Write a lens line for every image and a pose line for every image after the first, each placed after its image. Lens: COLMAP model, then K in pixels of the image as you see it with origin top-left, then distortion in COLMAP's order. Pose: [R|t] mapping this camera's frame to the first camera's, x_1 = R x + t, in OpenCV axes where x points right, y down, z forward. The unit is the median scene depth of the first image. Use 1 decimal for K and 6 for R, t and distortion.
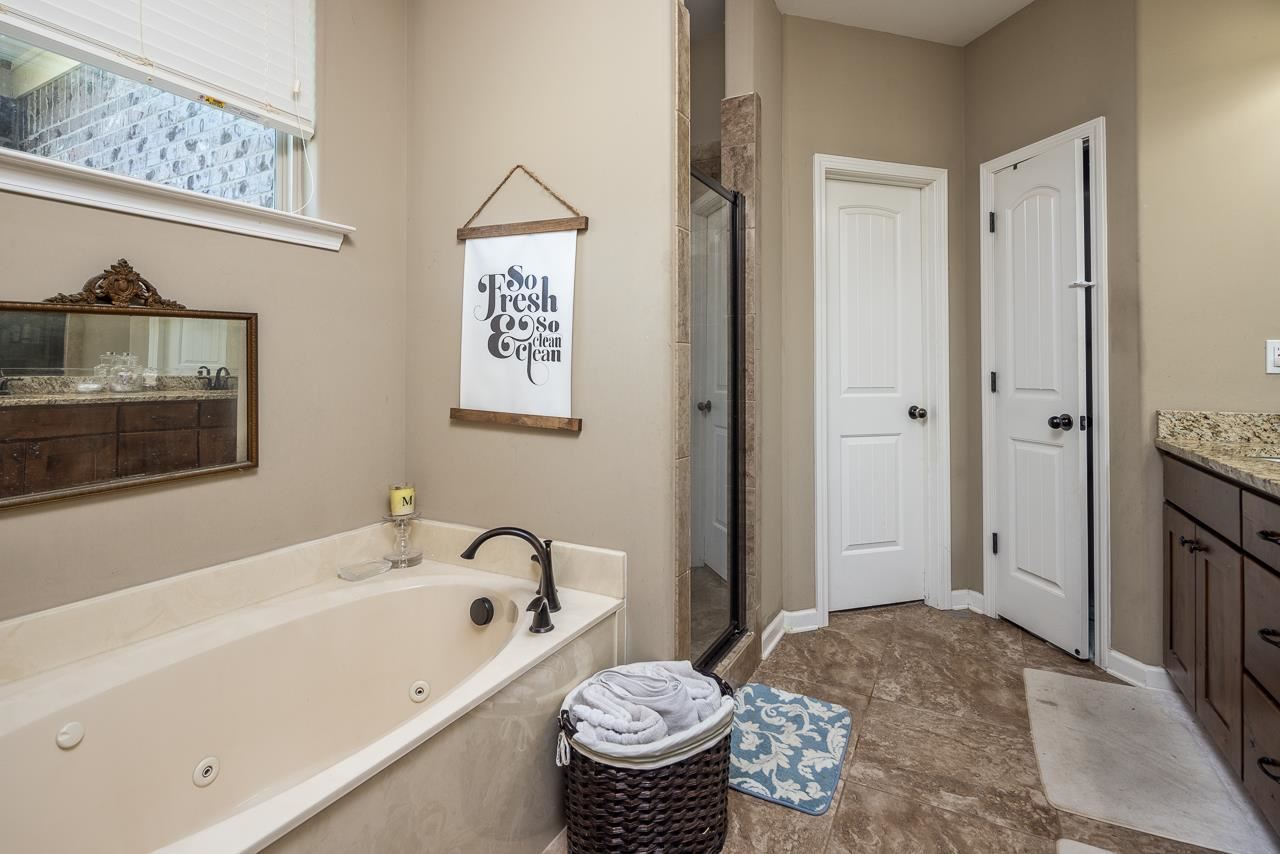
lens RADIAL K [[633.2, 0, 686.6], [0, 633.2, 428.4], [0, 0, 1]] dist [-0.000511, 0.000100]
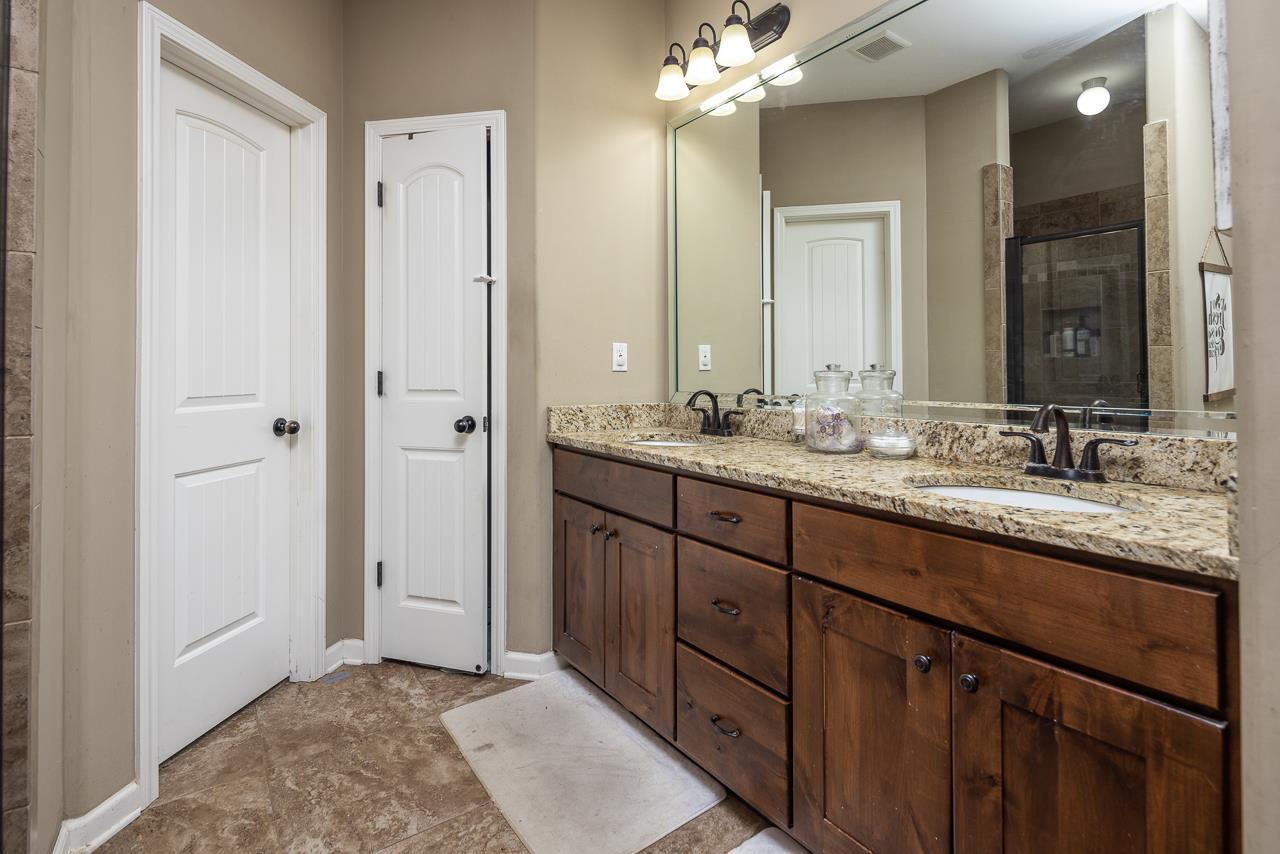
lens RADIAL K [[613.9, 0, 638.3], [0, 613.9, 367.3], [0, 0, 1]] dist [-0.003015, -0.001379]
pose [[0.509069, -0.001674, 0.860724, -0.044707], [0.084050, 0.995316, -0.047776, -0.028280], [-0.856612, 0.096665, 0.506825, 0.308909]]
